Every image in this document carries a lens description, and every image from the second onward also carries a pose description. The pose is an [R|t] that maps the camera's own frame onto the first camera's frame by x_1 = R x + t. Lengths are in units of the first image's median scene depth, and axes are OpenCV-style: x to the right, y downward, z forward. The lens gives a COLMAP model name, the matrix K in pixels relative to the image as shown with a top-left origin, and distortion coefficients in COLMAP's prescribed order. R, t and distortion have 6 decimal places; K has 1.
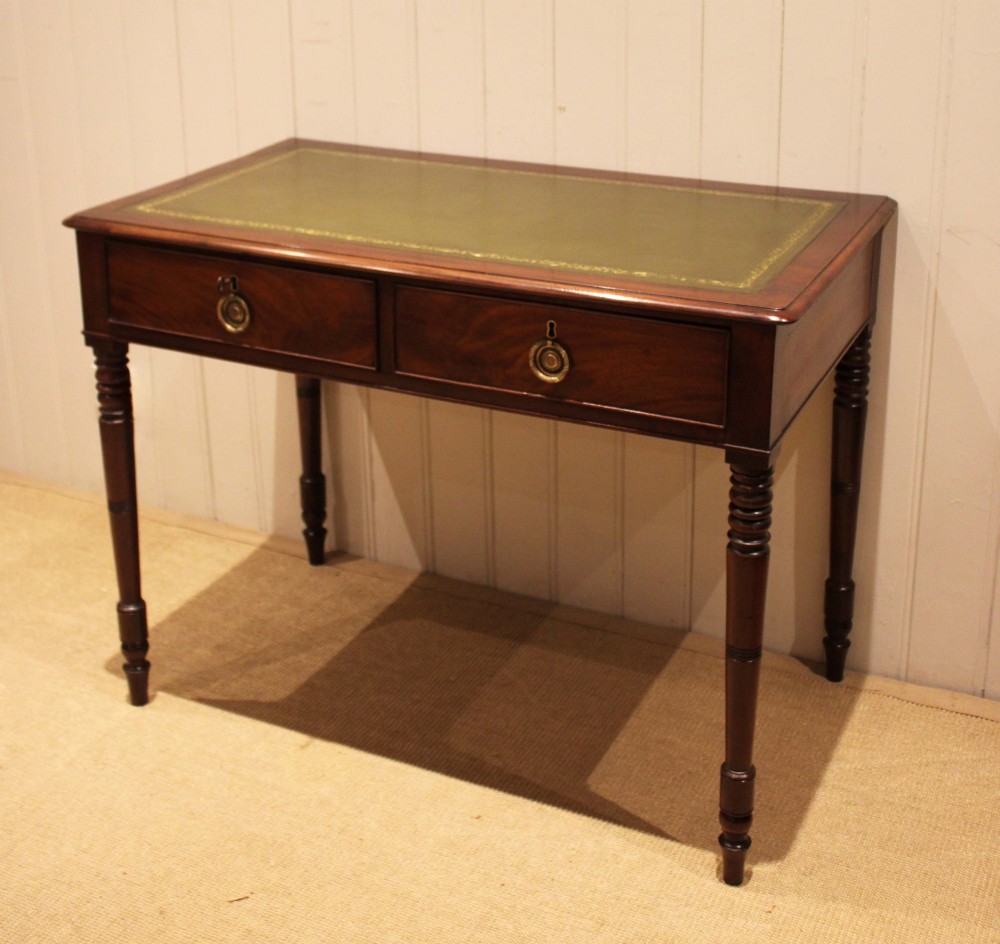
lens RADIAL K [[1536.9, 0, 442.6], [0, 1536.9, 281.8], [0, 0, 1]] dist [-0.075217, 0.000000]
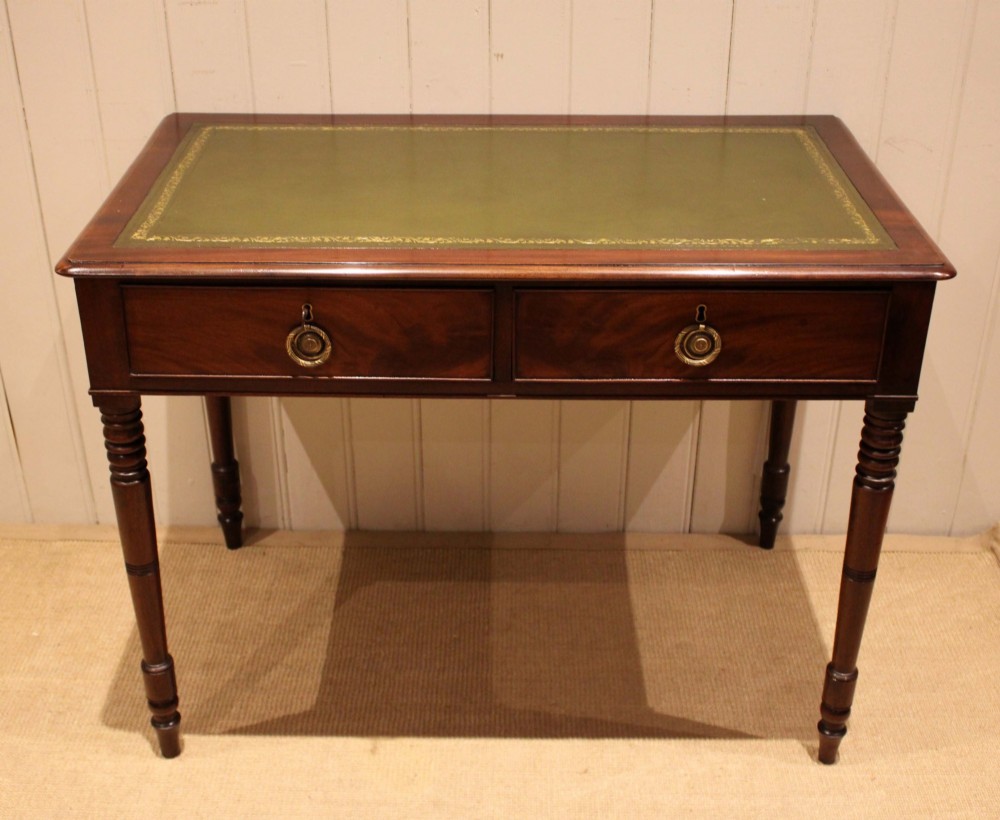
lens RADIAL K [[1333.5, 0, 464.0], [0, 1333.5, 402.6], [0, 0, 1]] dist [-0.100897, 0.000000]
pose [[0.898202, -0.205517, 0.388583, -0.335579], [0.121038, 0.965436, 0.230830, -0.105655], [-0.422592, -0.160299, 0.892032, 0.258095]]
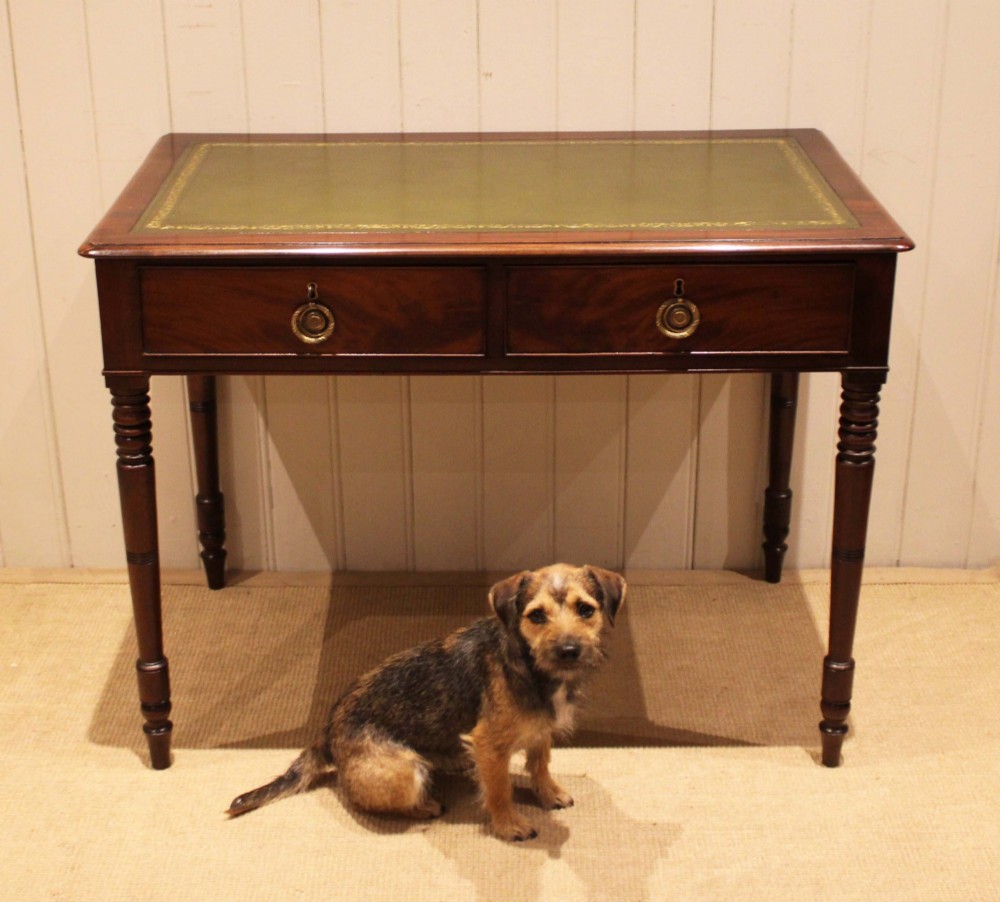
lens RADIAL K [[1677.2, 0, 443.9], [0, 1677.2, 356.5], [0, 0, 1]] dist [-0.115278, 0.000000]
pose [[0.896797, -0.158002, 0.413269, -0.458723], [0.130017, 0.986932, 0.095189, -0.043109], [-0.422908, -0.031633, 0.905620, 0.034350]]
